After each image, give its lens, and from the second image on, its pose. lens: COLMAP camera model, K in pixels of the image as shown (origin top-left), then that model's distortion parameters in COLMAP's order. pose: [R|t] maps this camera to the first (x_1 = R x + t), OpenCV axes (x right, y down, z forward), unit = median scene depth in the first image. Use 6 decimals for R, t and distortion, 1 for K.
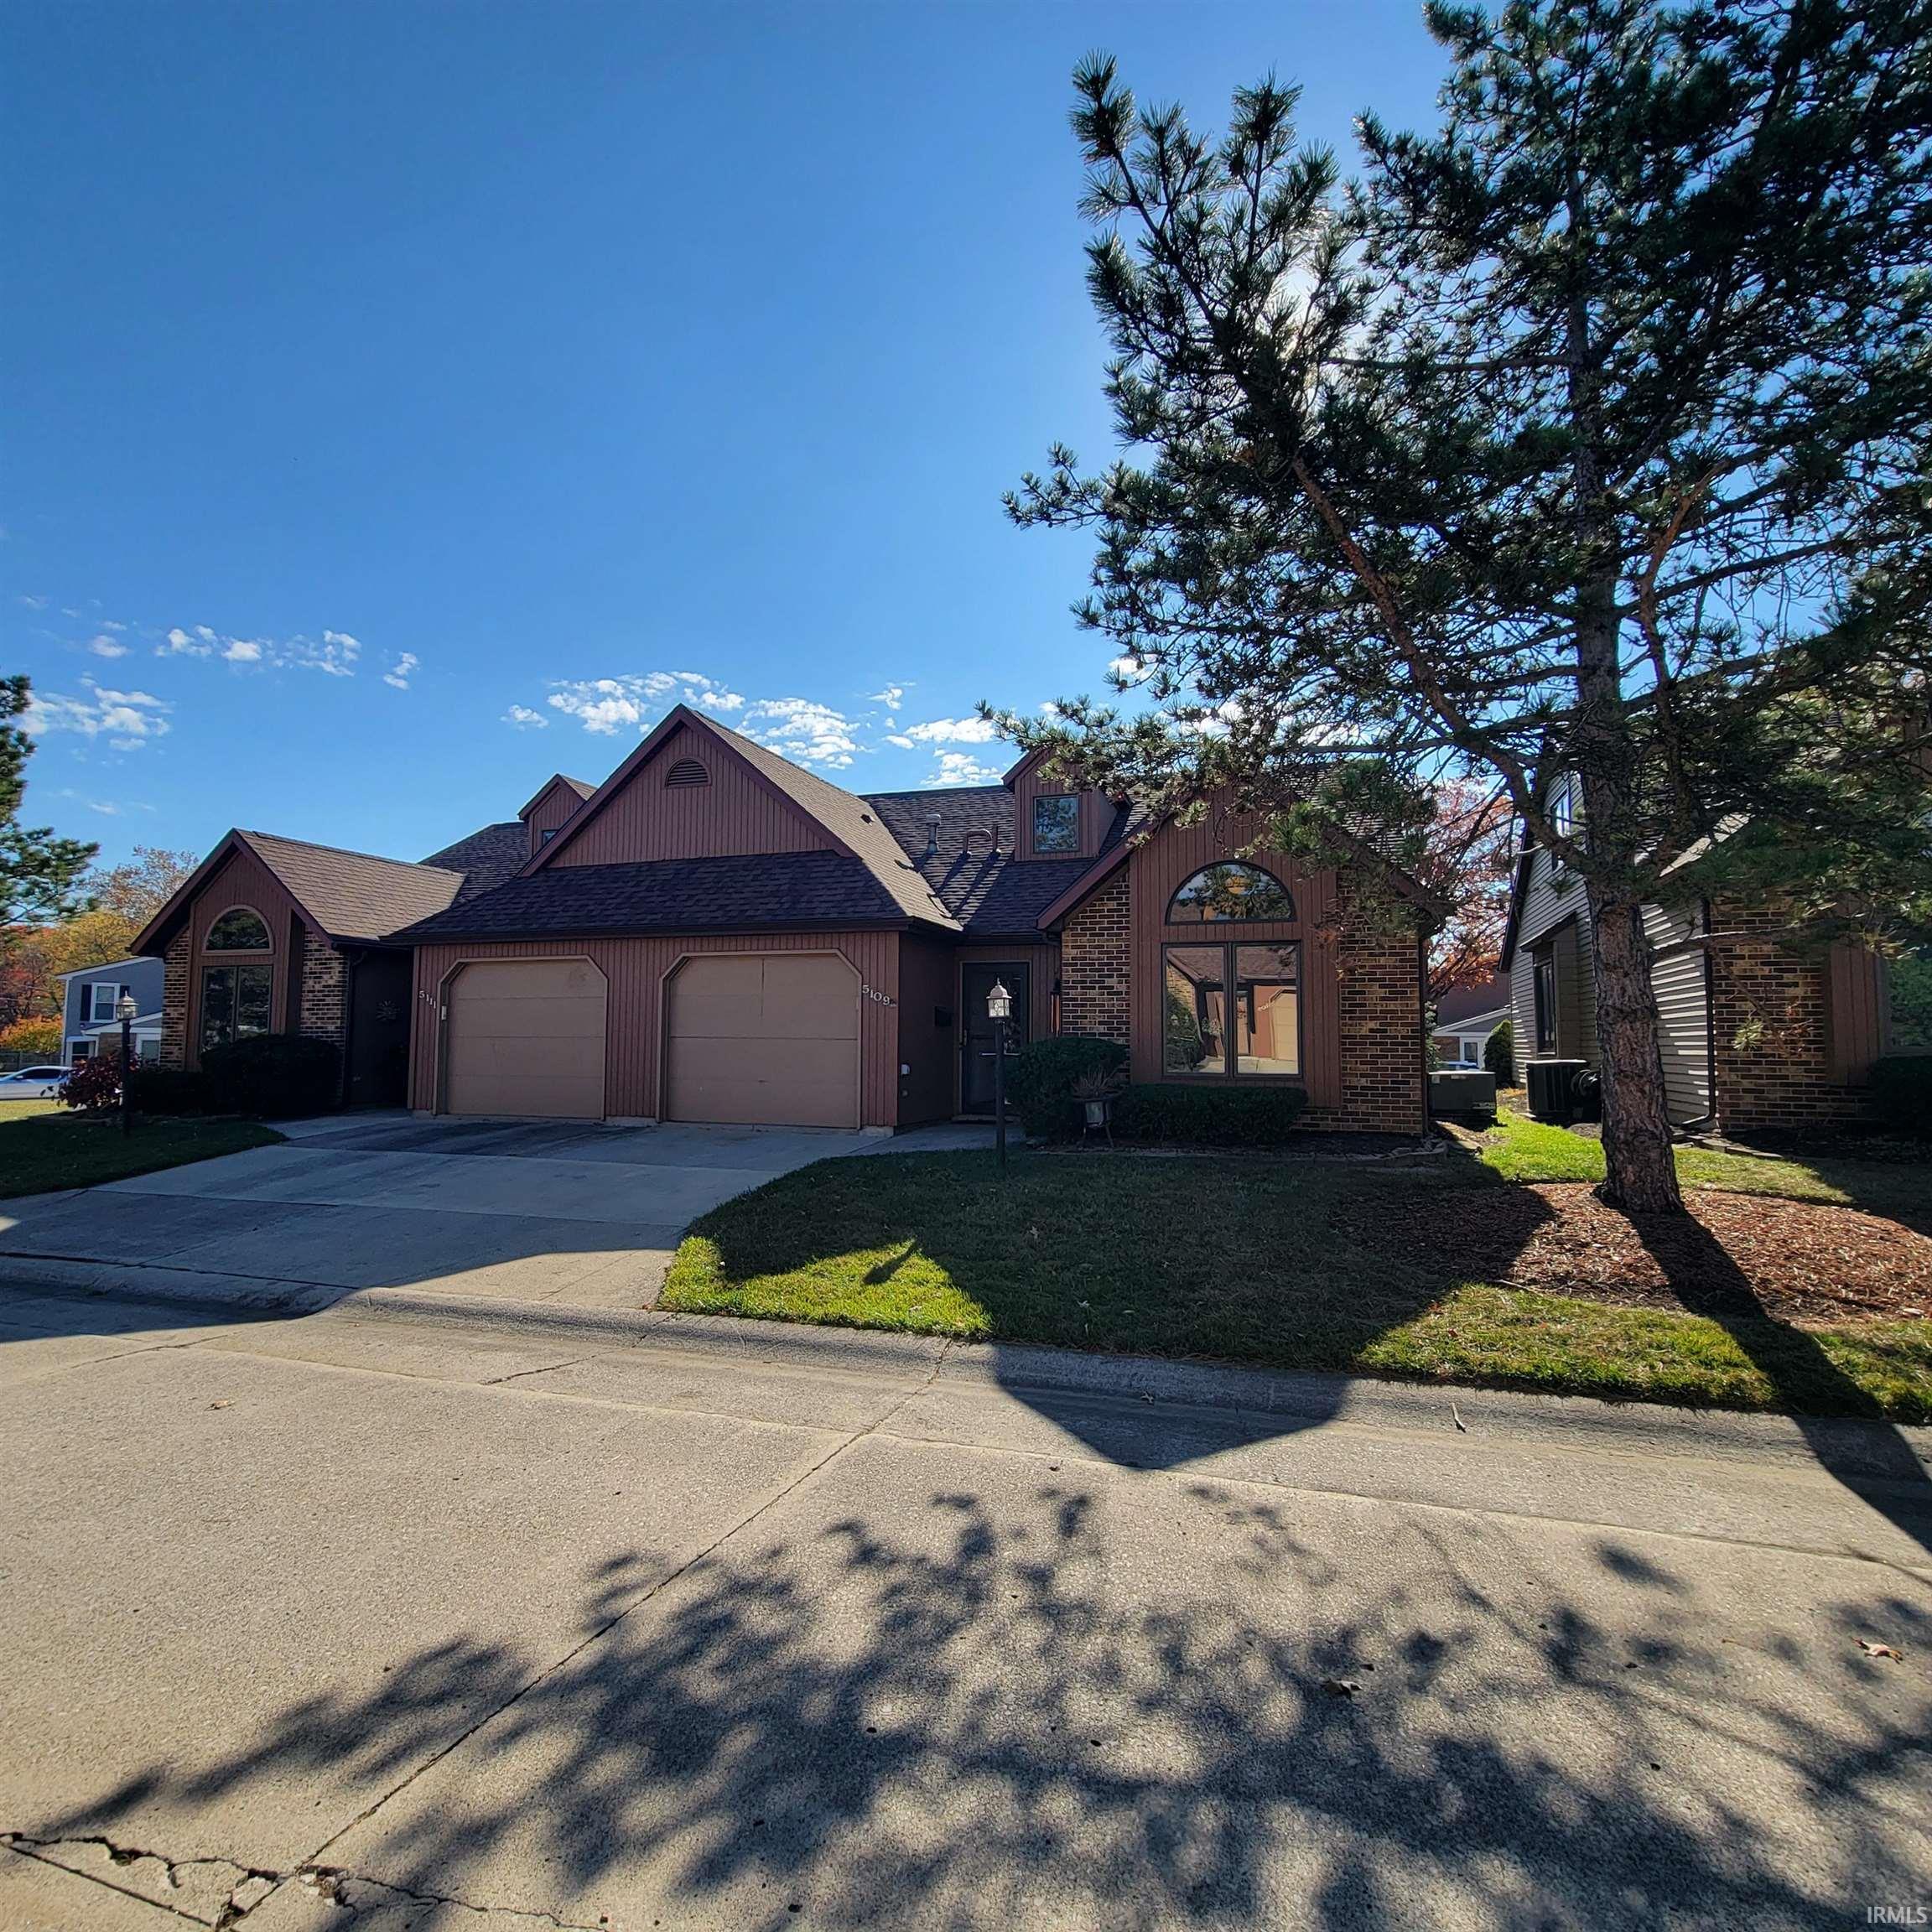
lens RADIAL K [[1047.5, 0, 957.6], [0, 1047.5, 971.1], [0, 0, 1]] dist [-0.006931, -0.000718]
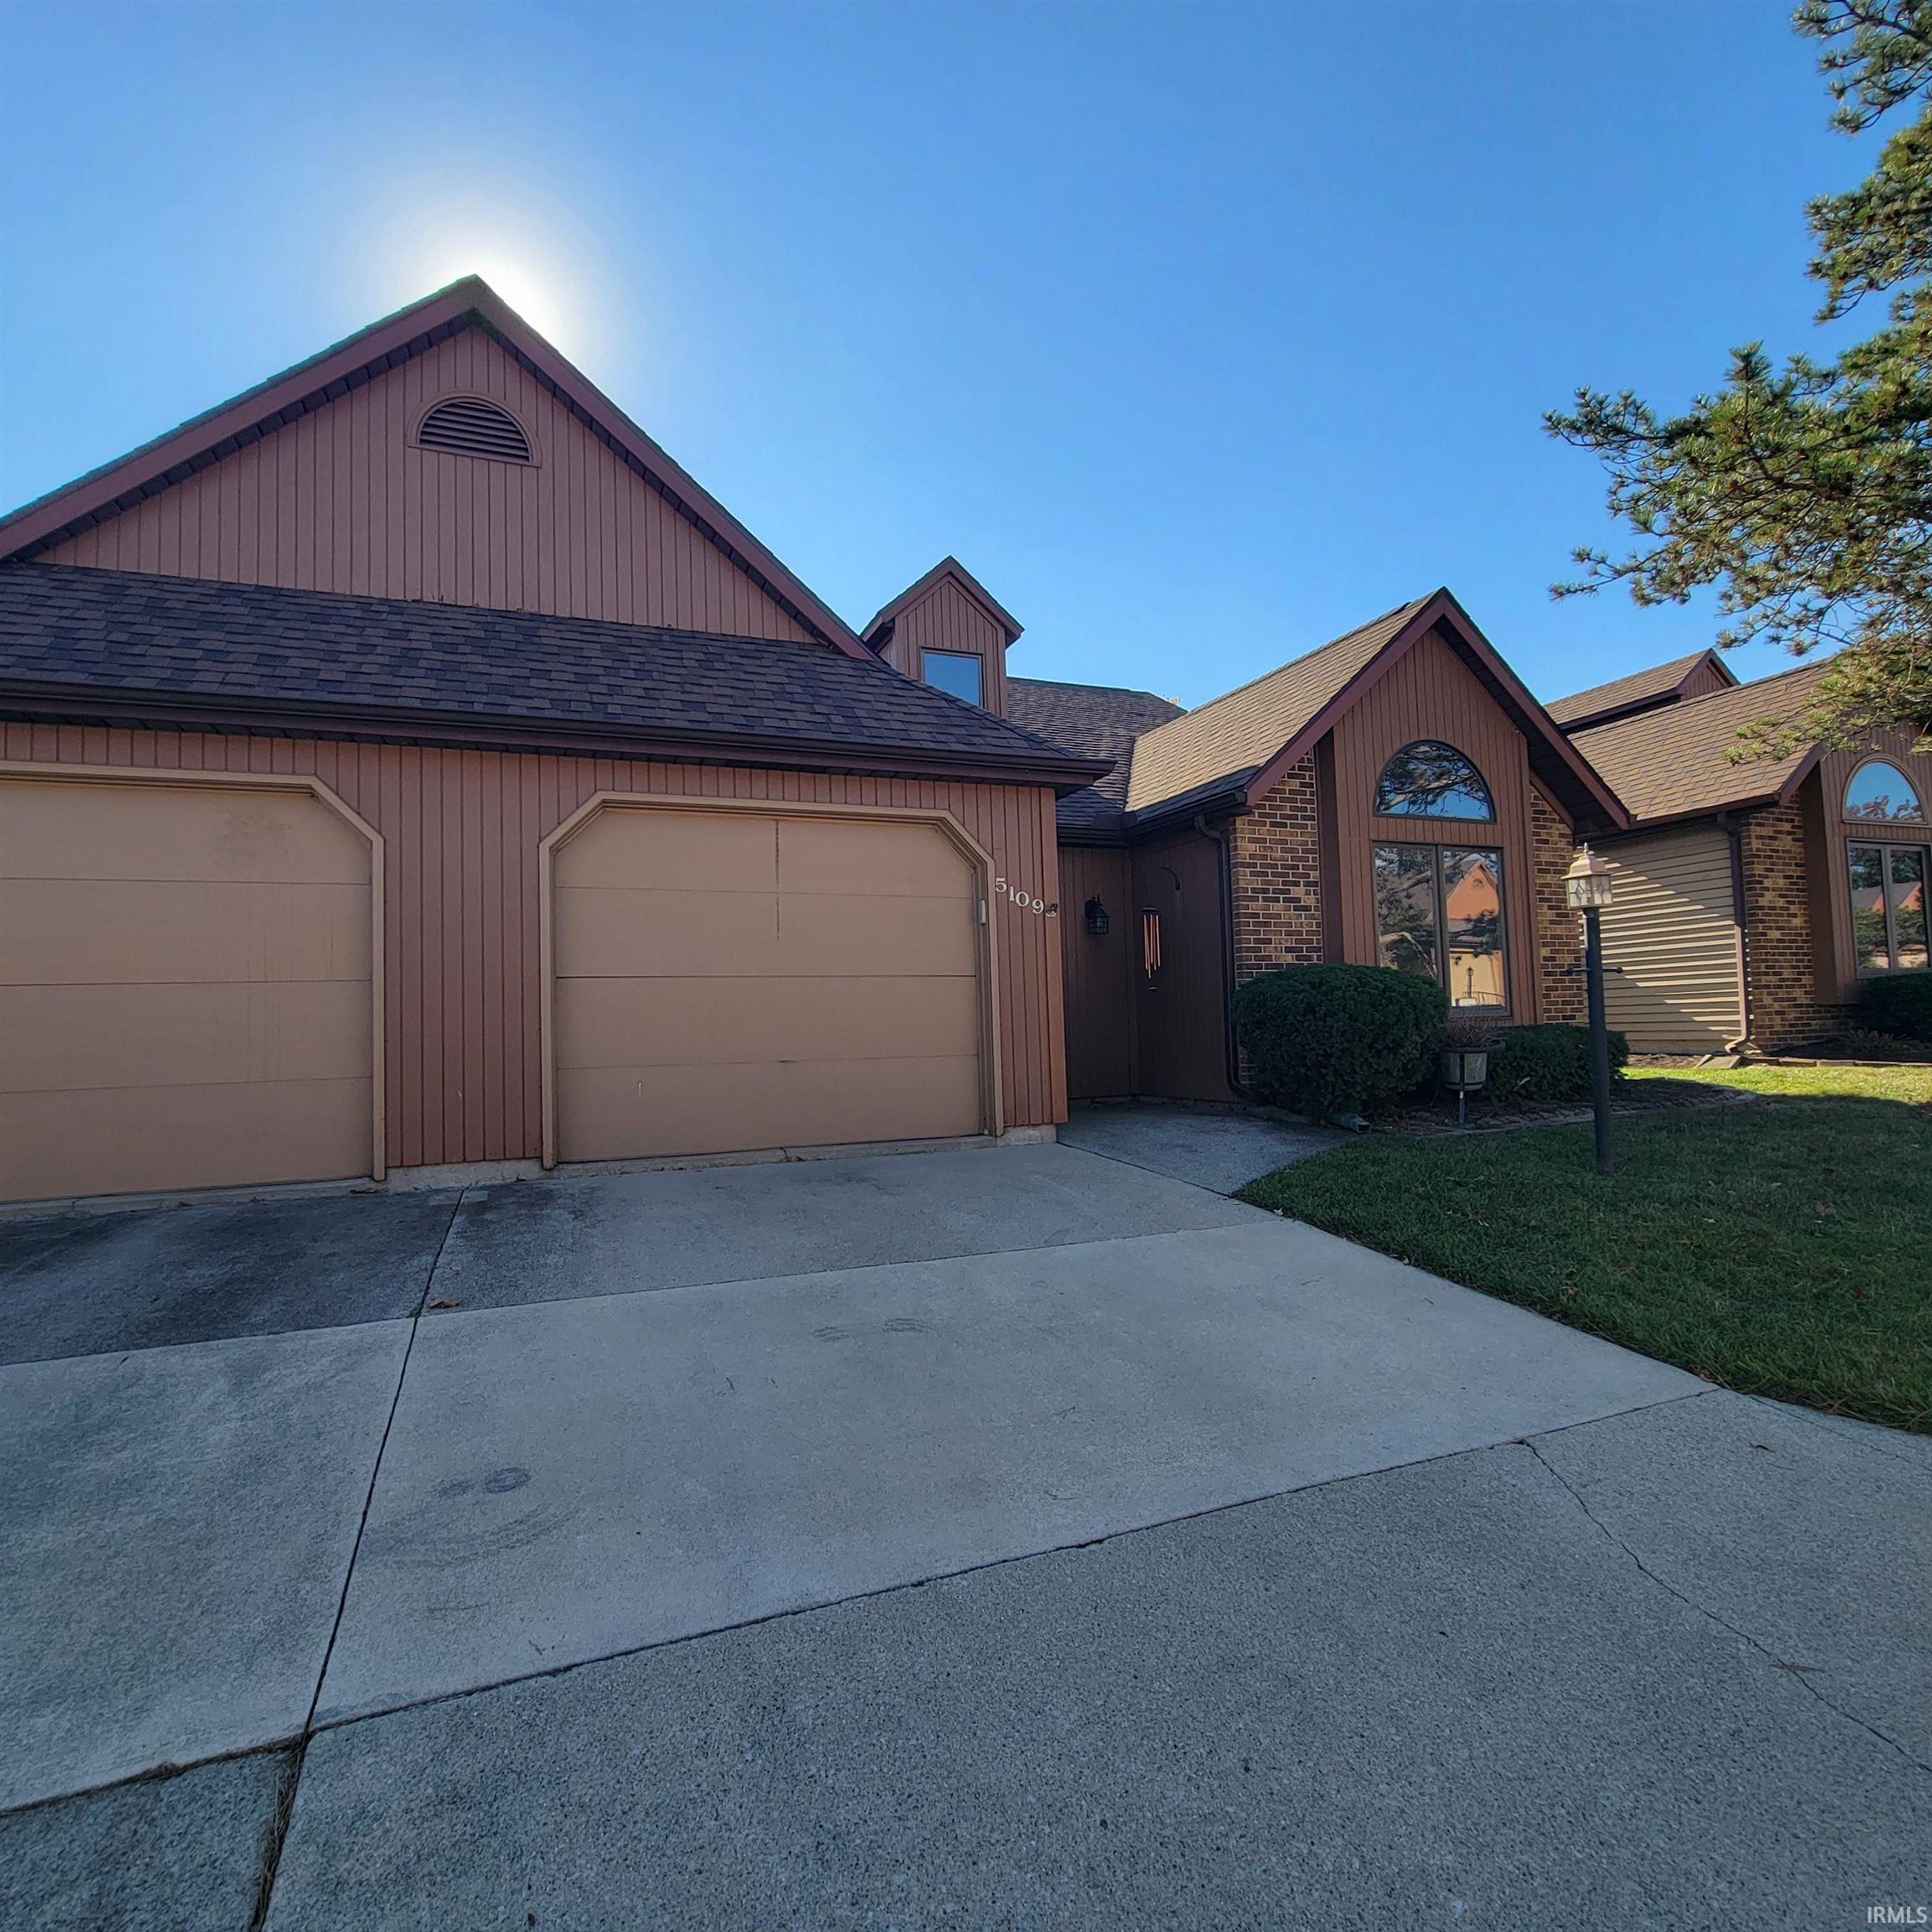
lens RADIAL K [[1047.5, 0, 957.6], [0, 1047.5, 971.1], [0, 0, 1]] dist [-0.006931, -0.000718]
pose [[0.759912, 0.003314, 0.650017, -0.487400], [-0.012637, 0.999873, 0.009676, 0.059626], [-0.649903, -0.015567, 0.759858, 0.606204]]
